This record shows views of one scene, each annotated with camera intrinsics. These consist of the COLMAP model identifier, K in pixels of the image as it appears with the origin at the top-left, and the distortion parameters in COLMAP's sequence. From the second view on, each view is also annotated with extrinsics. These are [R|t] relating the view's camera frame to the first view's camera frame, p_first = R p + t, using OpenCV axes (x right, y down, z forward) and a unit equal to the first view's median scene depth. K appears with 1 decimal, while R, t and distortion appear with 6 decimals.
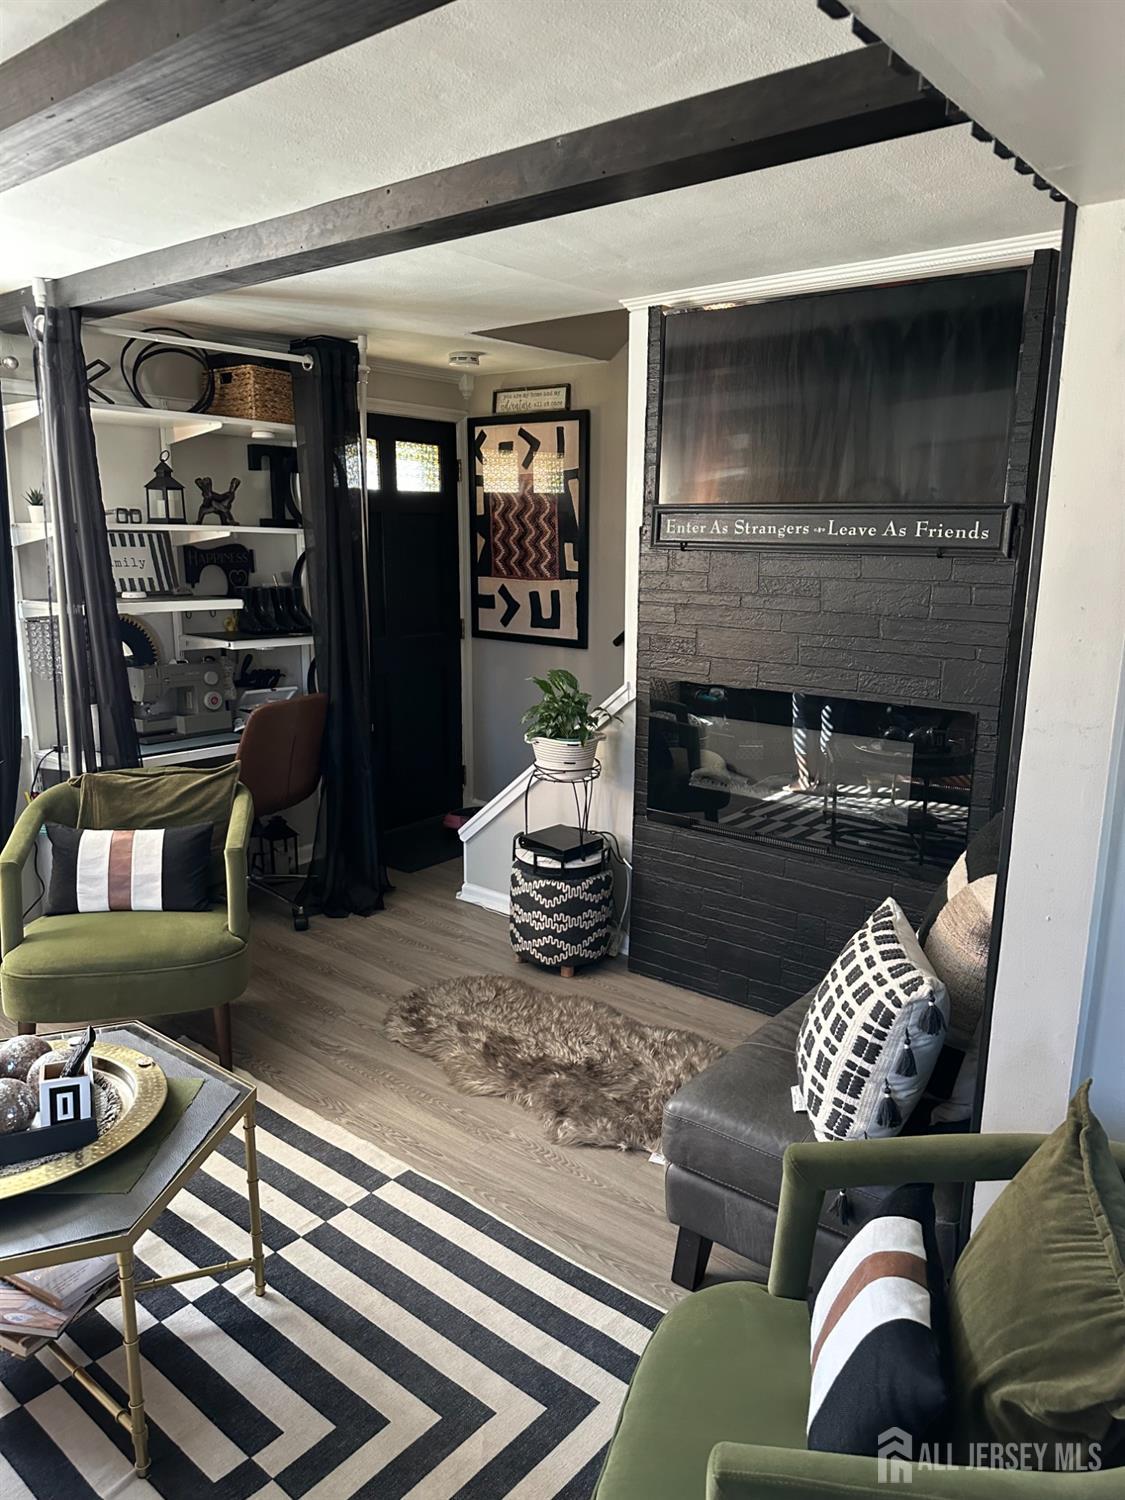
lens RADIAL K [[1044.3, 0, 560.0], [0, 1044.3, 755.5], [0, 0, 1]] dist [0.184981, -0.339973]
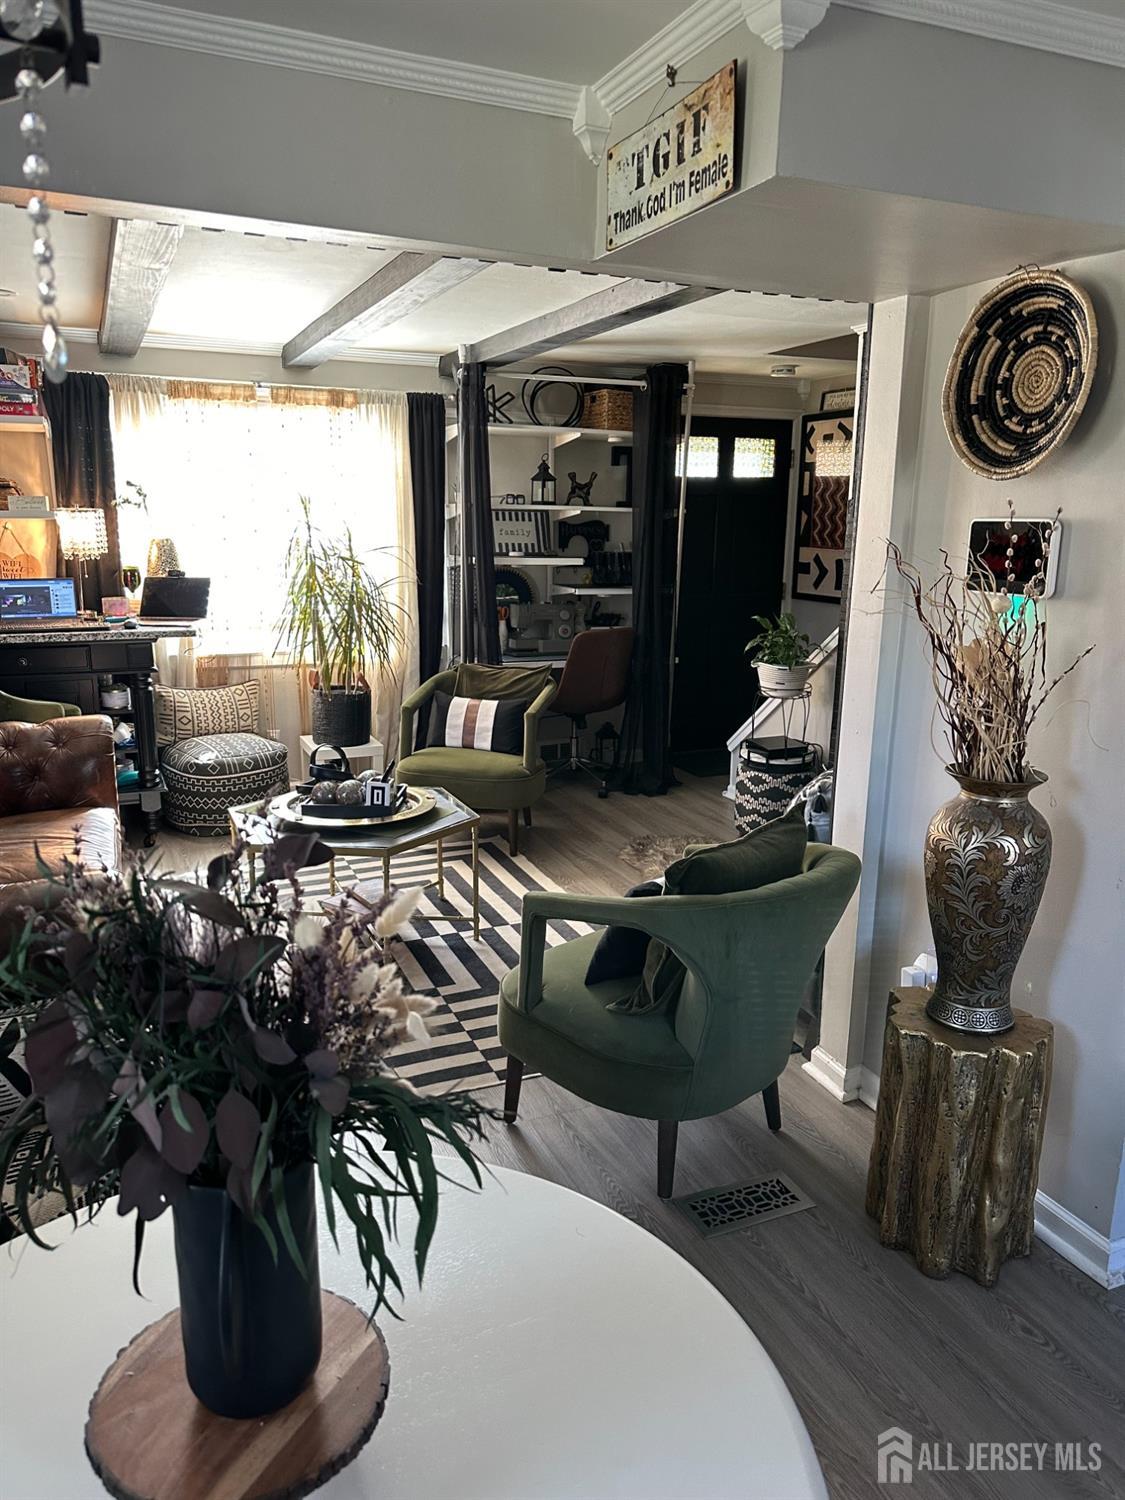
lens RADIAL K [[1044.3, 0, 560.0], [0, 1044.3, 755.5], [0, 0, 1]] dist [0.184981, -0.339973]
pose [[0.894527, 0.102133, -0.435189, 0.300352], [-0.097859, 0.994676, 0.032288, 0.070658], [0.436170, 0.013705, 0.899760, -0.265333]]
